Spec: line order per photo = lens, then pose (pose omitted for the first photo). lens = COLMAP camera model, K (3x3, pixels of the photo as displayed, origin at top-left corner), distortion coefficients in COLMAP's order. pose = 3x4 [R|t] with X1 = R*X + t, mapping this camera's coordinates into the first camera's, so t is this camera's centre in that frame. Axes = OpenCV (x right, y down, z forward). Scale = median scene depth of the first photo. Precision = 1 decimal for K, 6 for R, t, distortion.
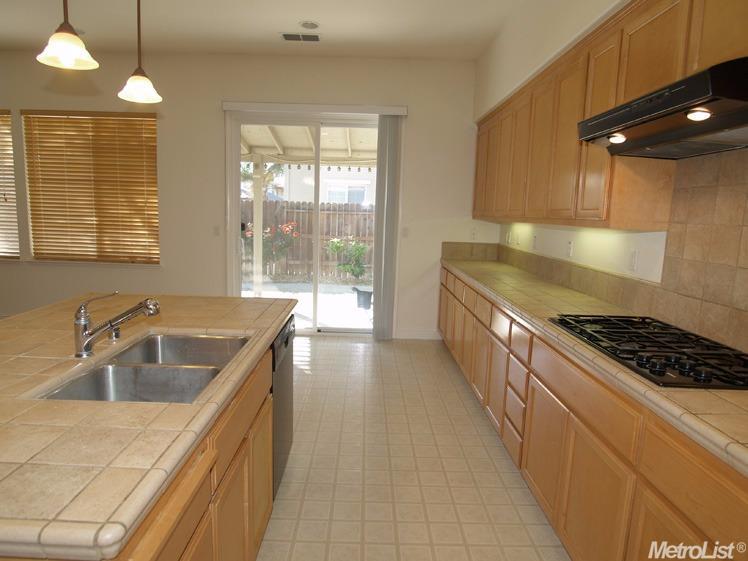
lens RADIAL K [[469.9, 0, 369.7], [0, 469.9, 274.8], [0, 0, 1]] dist [0.000122, -0.000296]
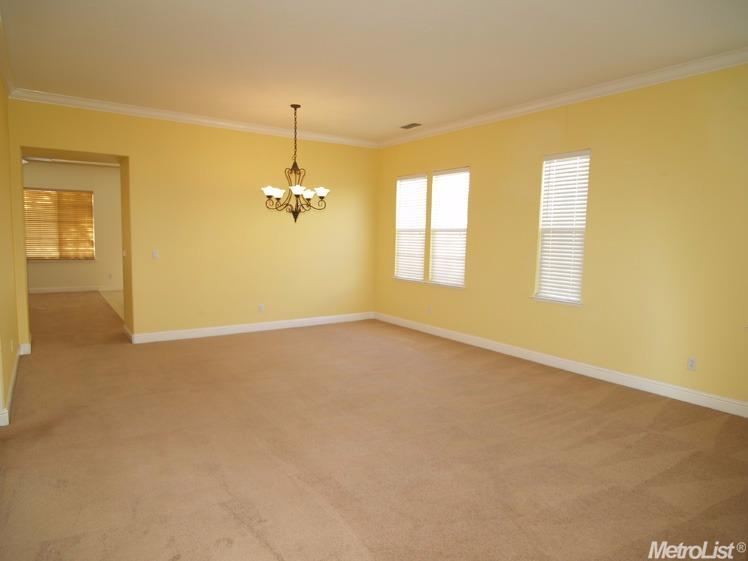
lens RADIAL K [[469.9, 0, 369.5], [0, 469.9, 278.4], [0, 0, 1]] dist [0.000122, -0.000296]
pose [[0.822739, -0.070359, 0.564049, -0.631507], [0.085849, 0.996308, -0.000944, 0.173130], [-0.561900, 0.049200, 0.825741, -1.474877]]
